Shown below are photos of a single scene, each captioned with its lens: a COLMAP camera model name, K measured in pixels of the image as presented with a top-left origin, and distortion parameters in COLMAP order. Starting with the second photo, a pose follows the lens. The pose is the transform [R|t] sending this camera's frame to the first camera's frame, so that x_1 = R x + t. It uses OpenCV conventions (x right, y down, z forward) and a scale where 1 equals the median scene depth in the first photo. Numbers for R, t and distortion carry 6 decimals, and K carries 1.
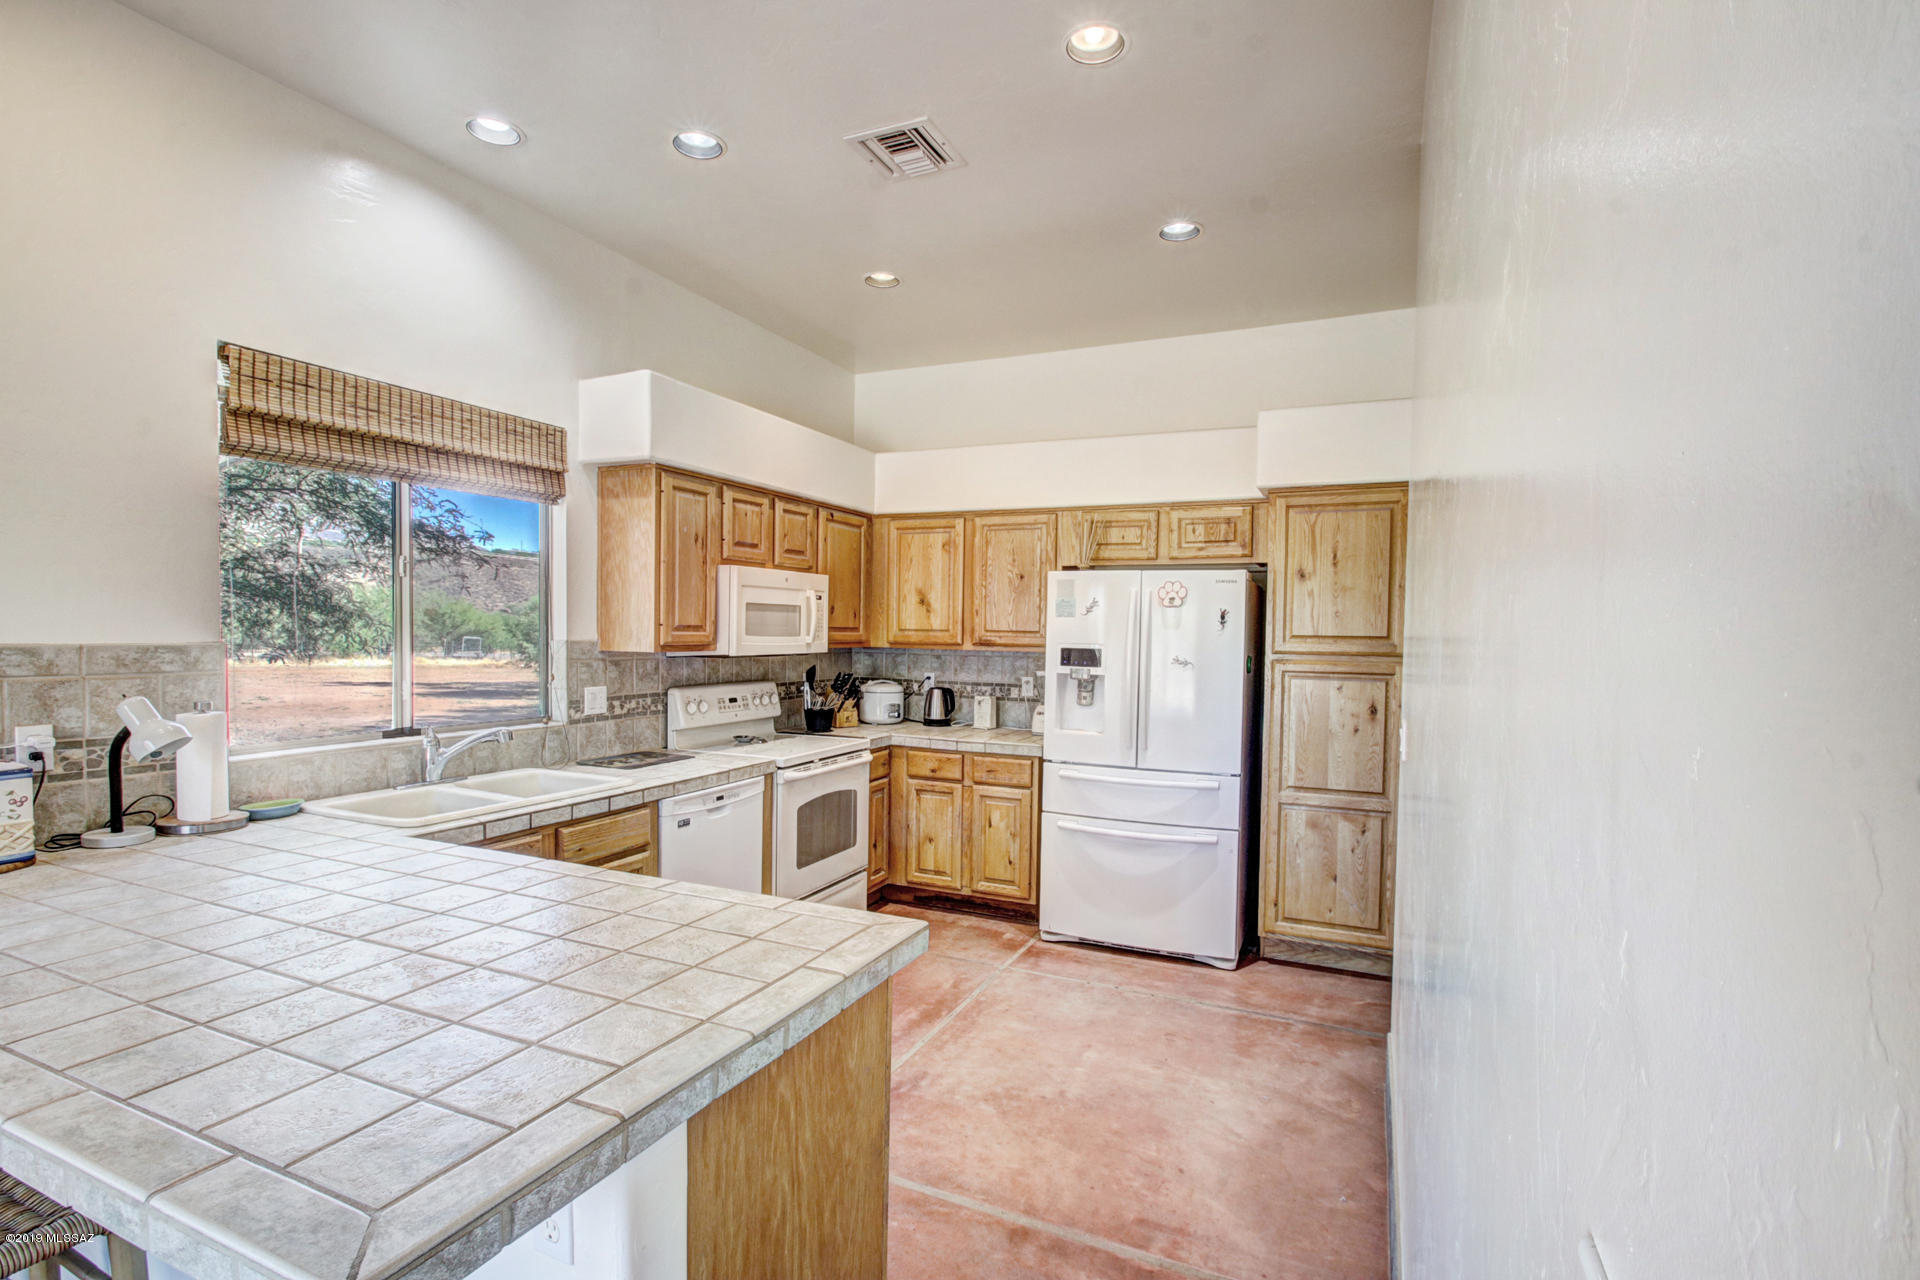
lens RADIAL K [[896.4, 0, 967.8], [0, 896.4, 663.1], [0, 0, 1]] dist [-0.006879, -0.004231]
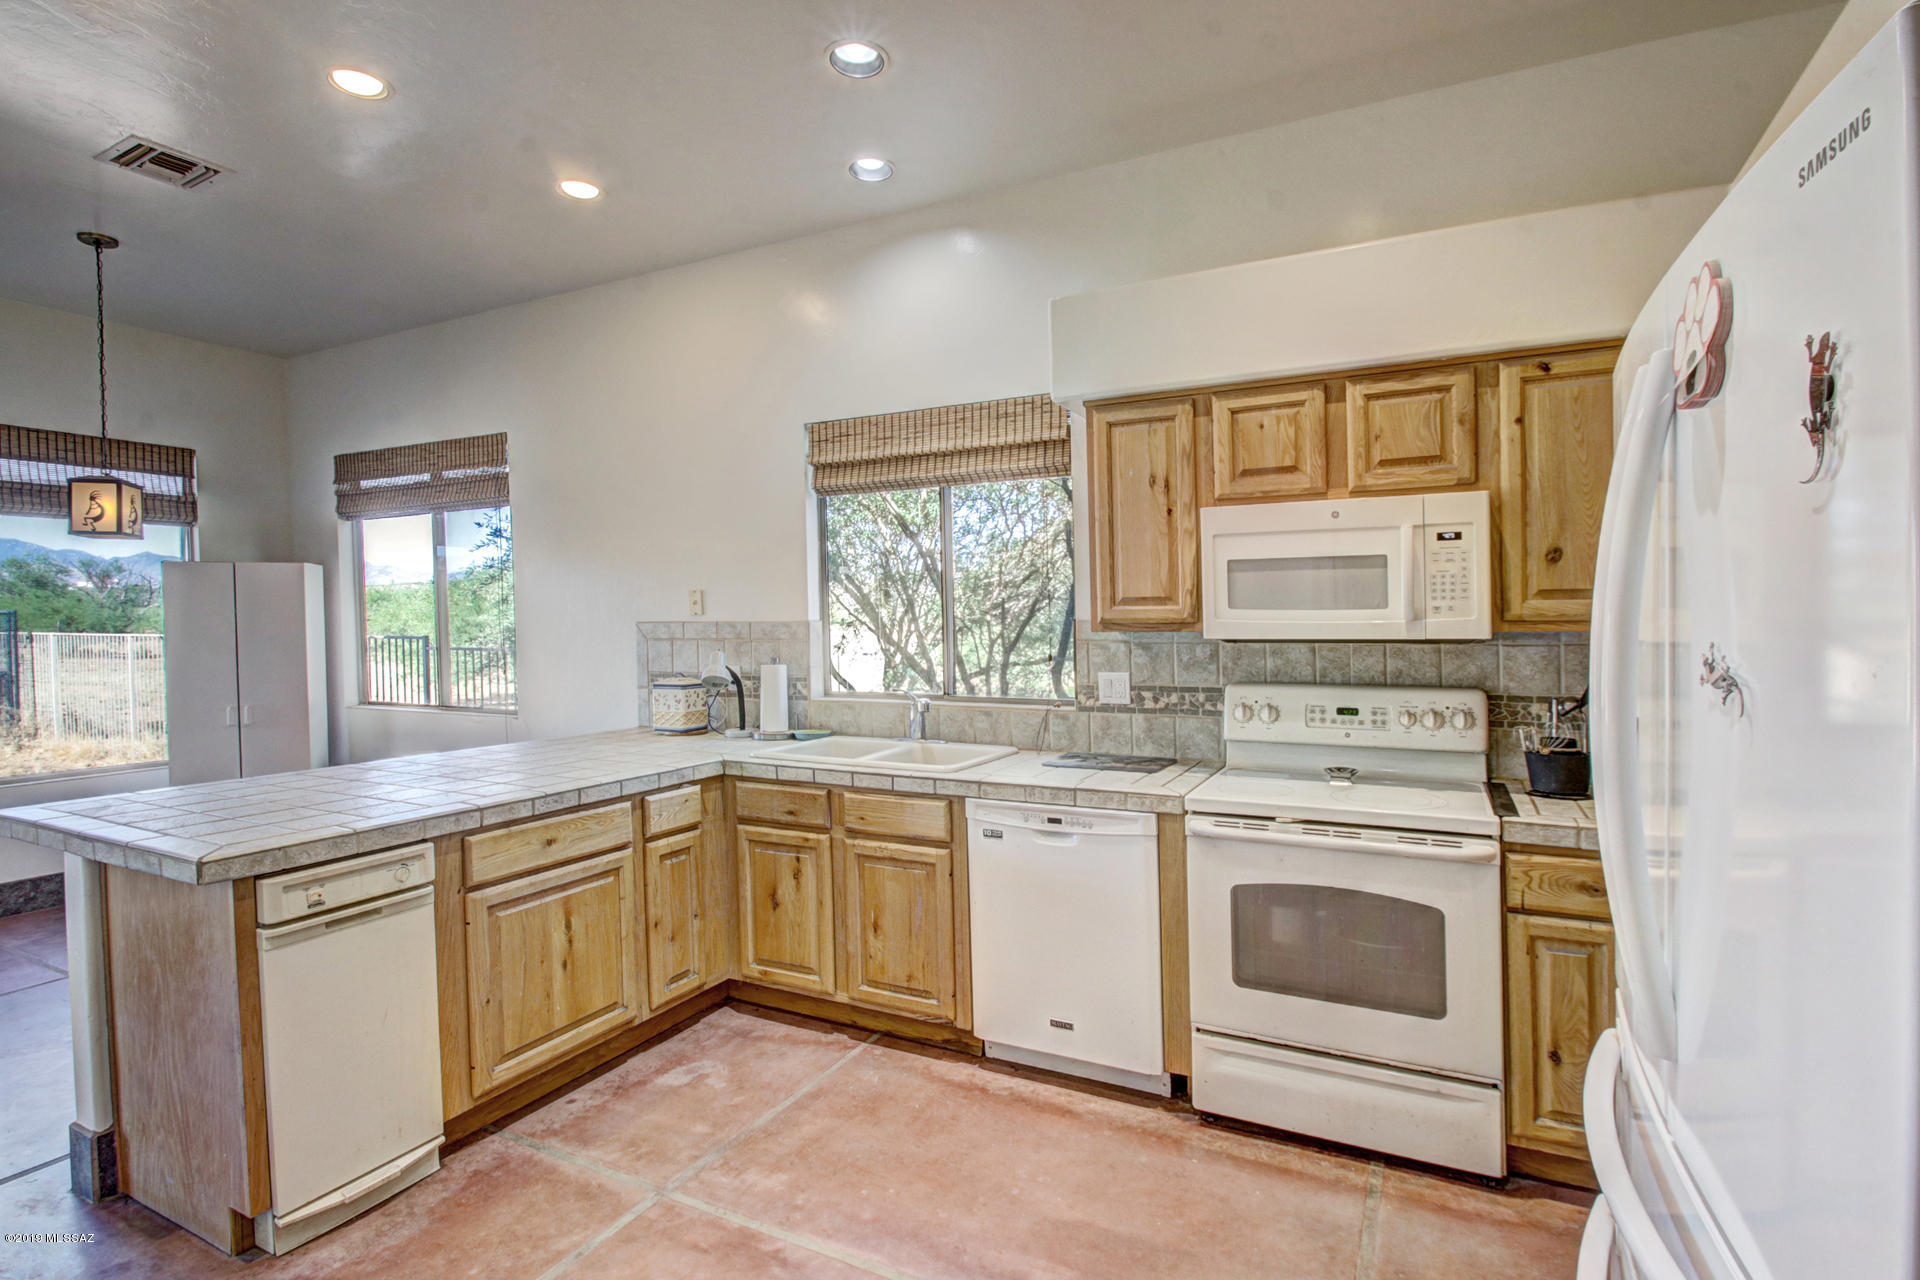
lens RADIAL K [[896.4, 0, 947.7], [0, 896.4, 634.5], [0, 0, 1]] dist [-0.006879, -0.004231]
pose [[-0.035574, -0.001045, -0.999366, 0.589022], [-0.032701, 0.999465, 0.000119, -0.006656], [0.998832, 0.032684, -0.035589, 1.113691]]
